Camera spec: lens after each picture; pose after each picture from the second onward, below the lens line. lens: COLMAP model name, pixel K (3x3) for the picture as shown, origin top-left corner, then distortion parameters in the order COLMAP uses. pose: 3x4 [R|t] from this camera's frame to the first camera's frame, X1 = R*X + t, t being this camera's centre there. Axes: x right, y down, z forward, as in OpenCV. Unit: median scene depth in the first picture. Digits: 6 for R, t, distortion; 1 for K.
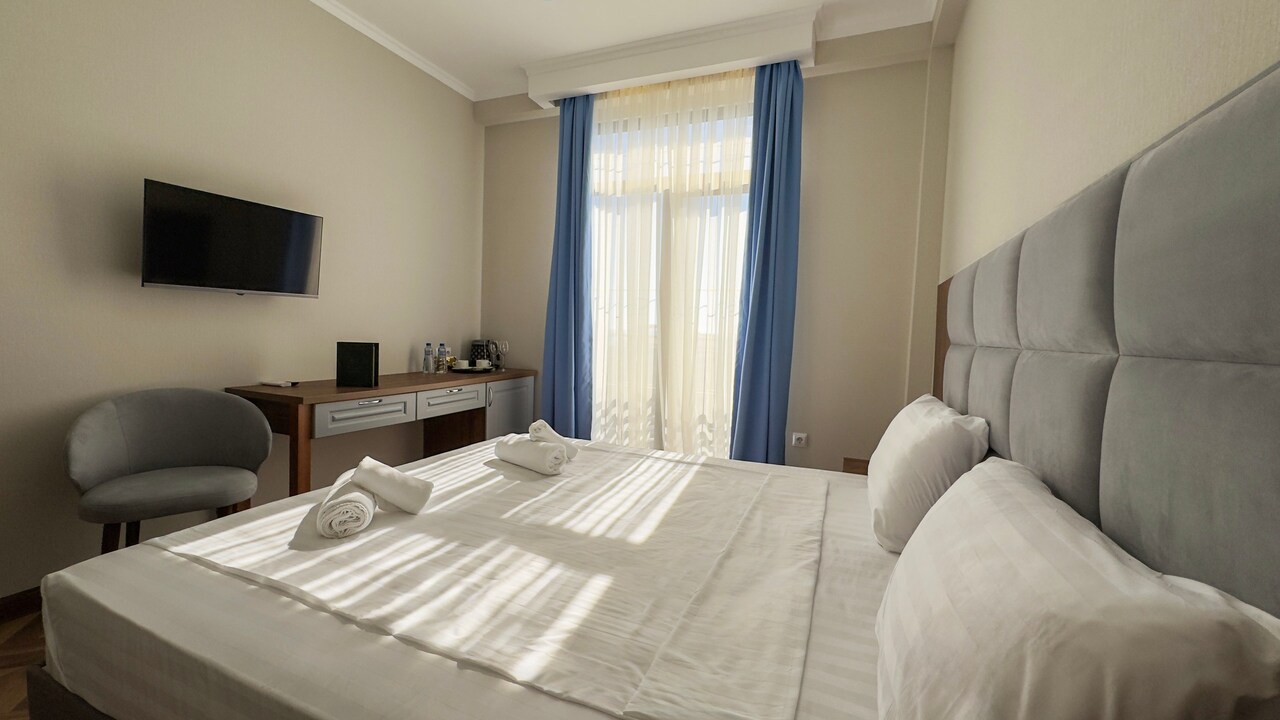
lens RADIAL K [[525.0, 0, 640.0], [0, 525.0, 360.0], [0, 0, 1]] dist [-0.000237, -0.000260]
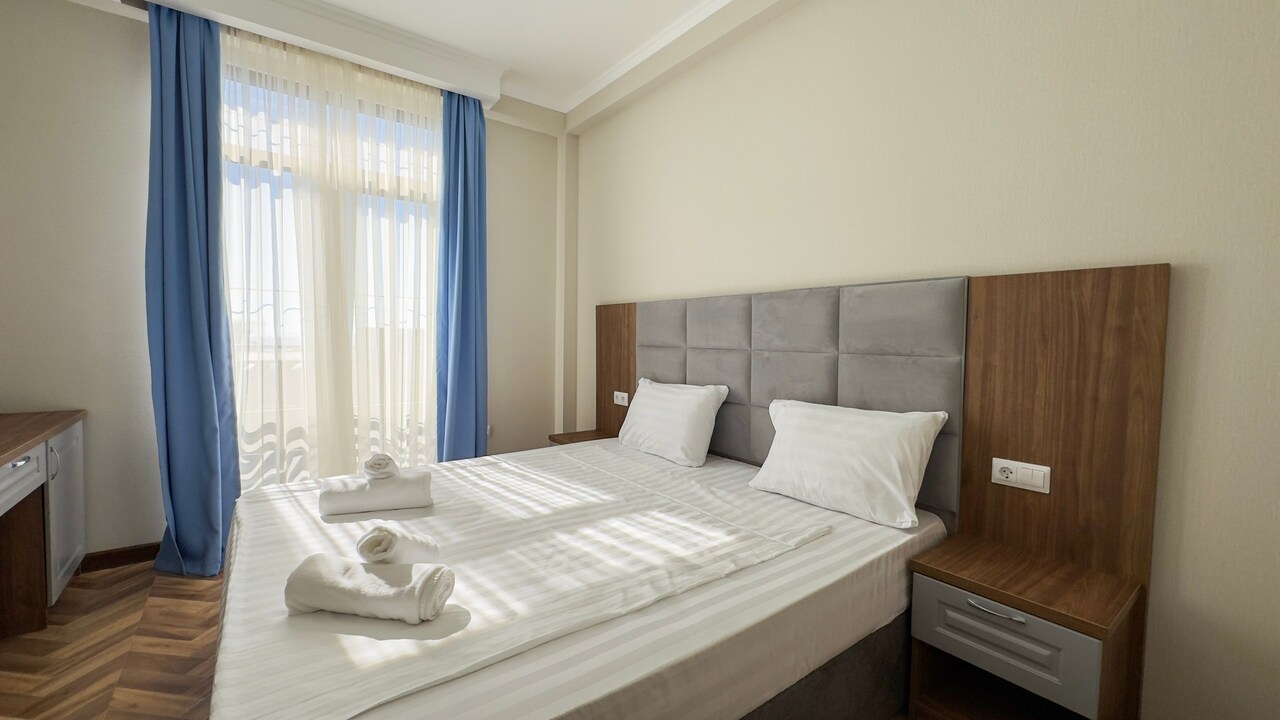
lens RADIAL K [[525.0, 0, 640.0], [0, 525.0, 360.0], [0, 0, 1]] dist [-0.000237, -0.000260]
pose [[0.472746, -0.066489, 0.878687, -0.552825], [0.052563, 0.997502, 0.047199, -0.042761], [-0.879630, 0.023873, 0.475060, 0.157680]]
